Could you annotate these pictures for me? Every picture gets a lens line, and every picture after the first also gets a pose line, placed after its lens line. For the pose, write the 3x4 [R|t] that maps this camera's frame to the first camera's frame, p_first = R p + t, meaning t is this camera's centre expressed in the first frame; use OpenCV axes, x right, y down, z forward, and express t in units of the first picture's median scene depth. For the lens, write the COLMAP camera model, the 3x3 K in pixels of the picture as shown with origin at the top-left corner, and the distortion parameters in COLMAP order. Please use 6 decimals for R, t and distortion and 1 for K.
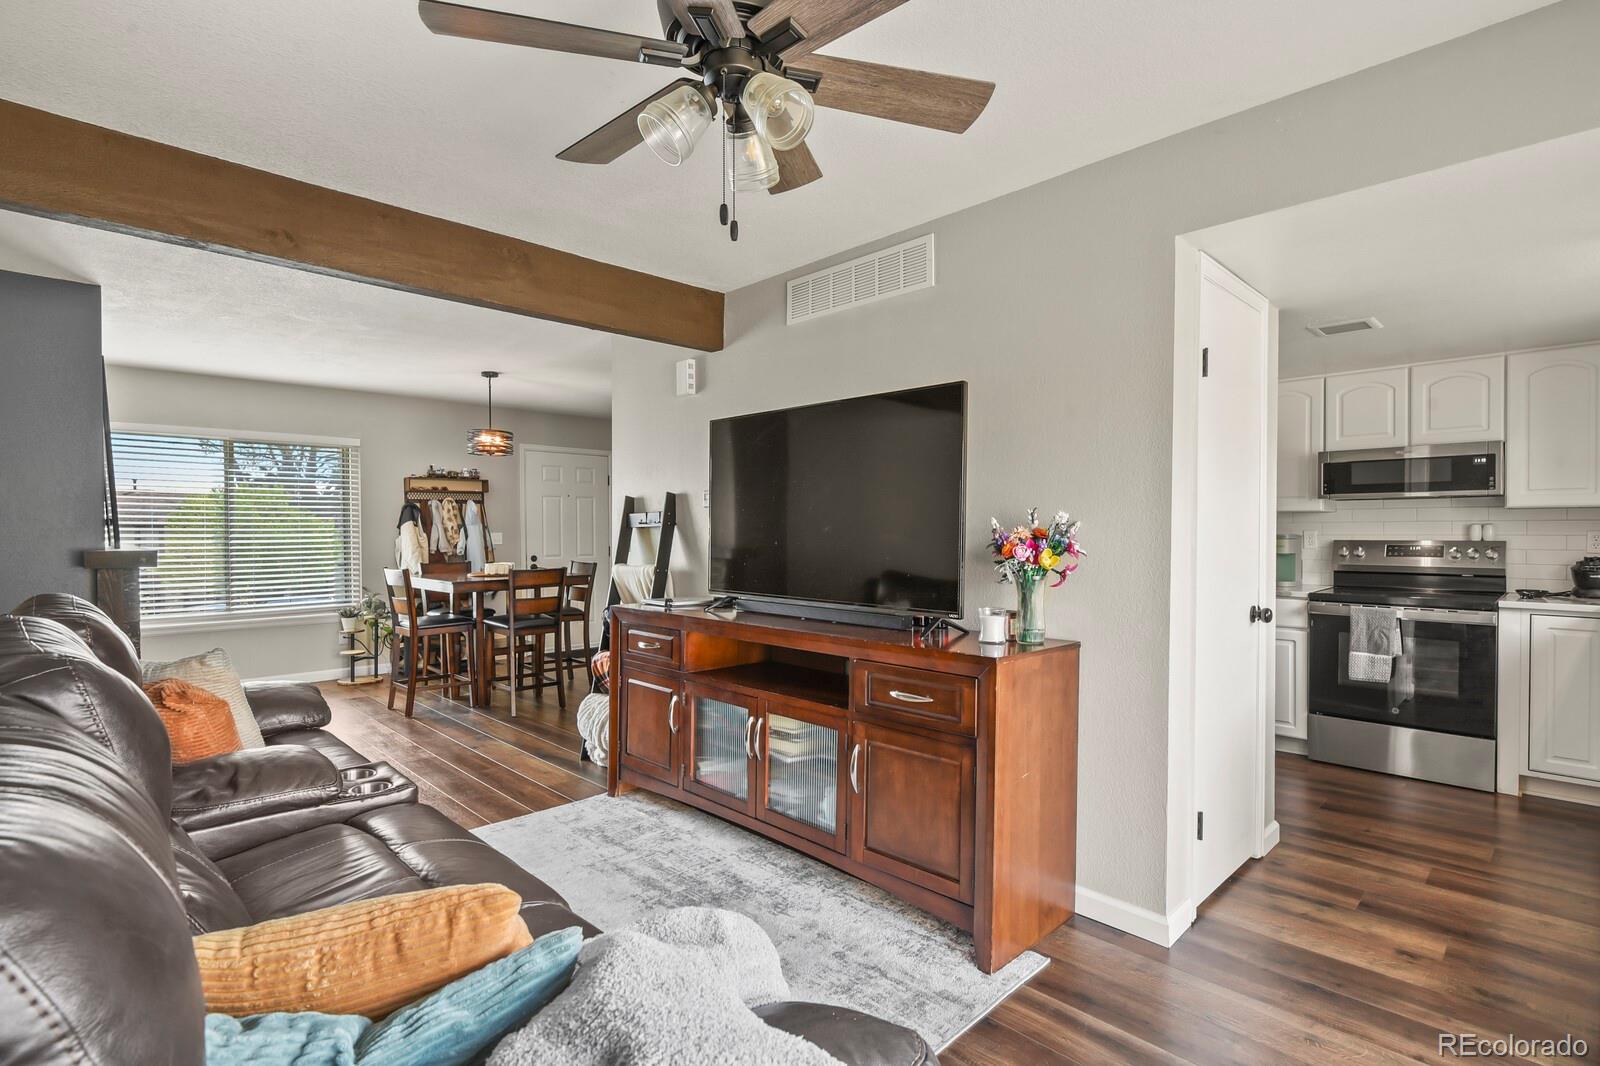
lens RADIAL K [[773.4, 0, 803.3], [0, 773.4, 538.8], [0, 0, 1]] dist [0.003631, -0.009226]
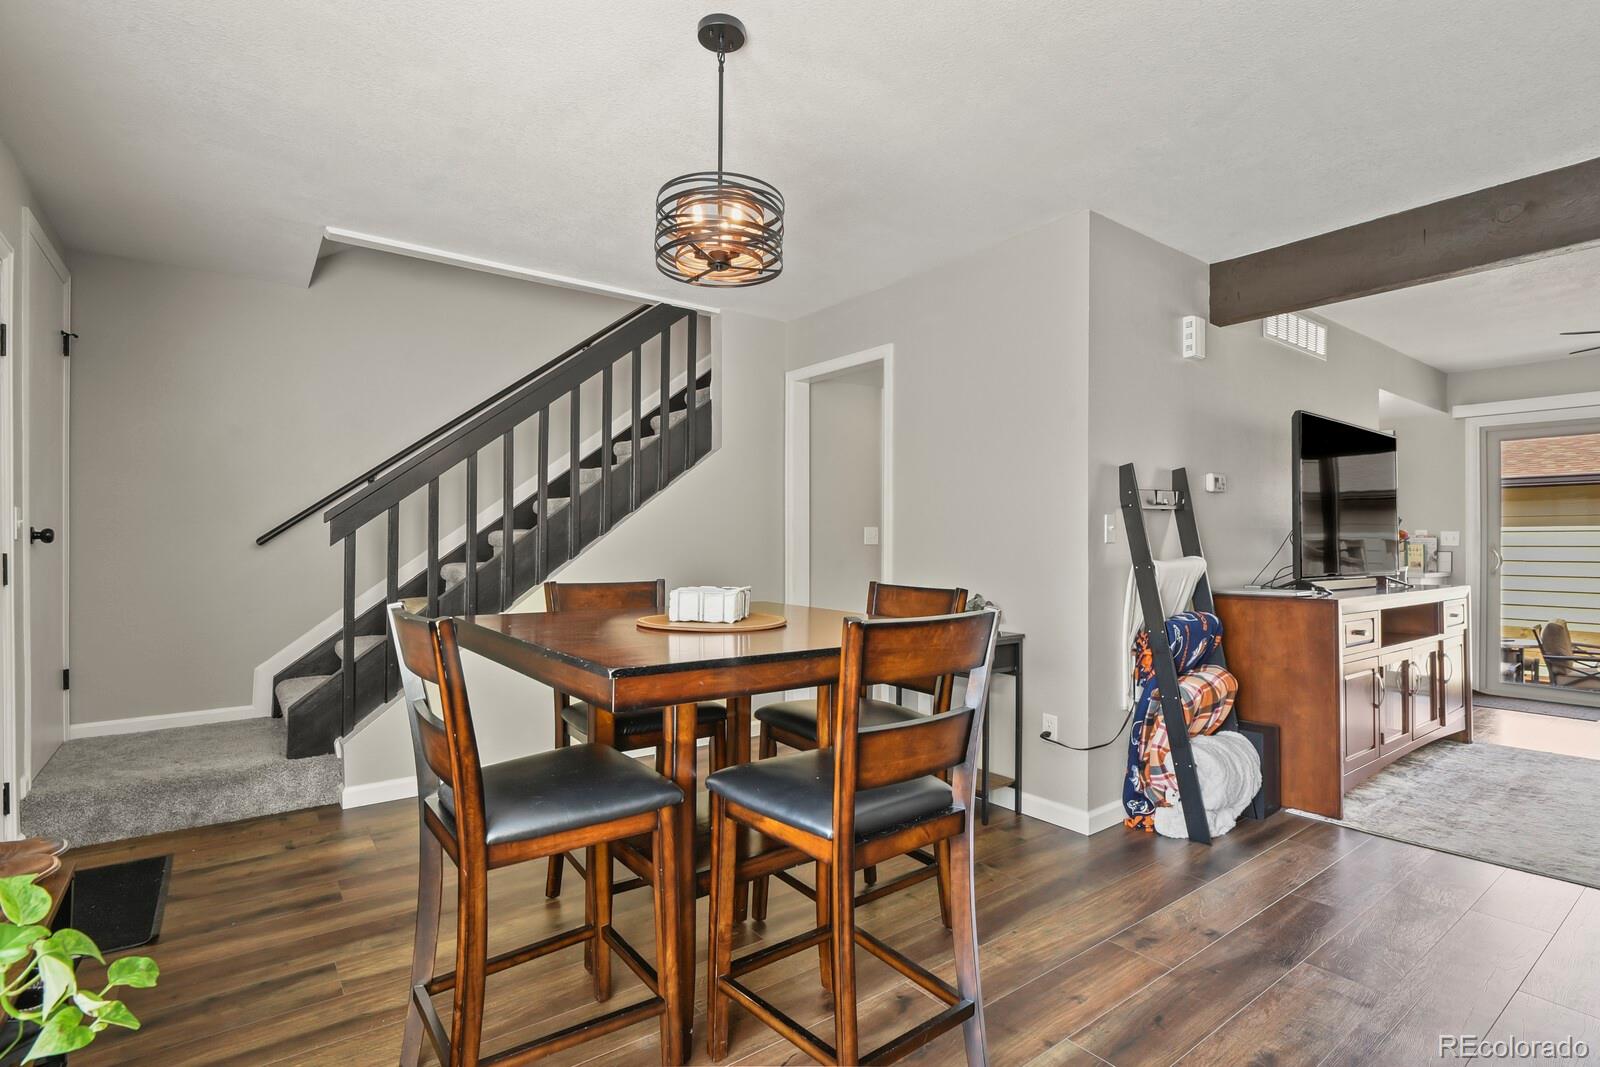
lens RADIAL K [[773.4, 0, 803.3], [0, 773.4, 539.3], [0, 0, 1]] dist [0.003631, -0.009226]
pose [[0.123501, 0.002303, 0.992342, -0.621019], [0.005983, 0.999977, -0.003065, 0.008746], [-0.992326, 0.006315, 0.123485, 0.781318]]
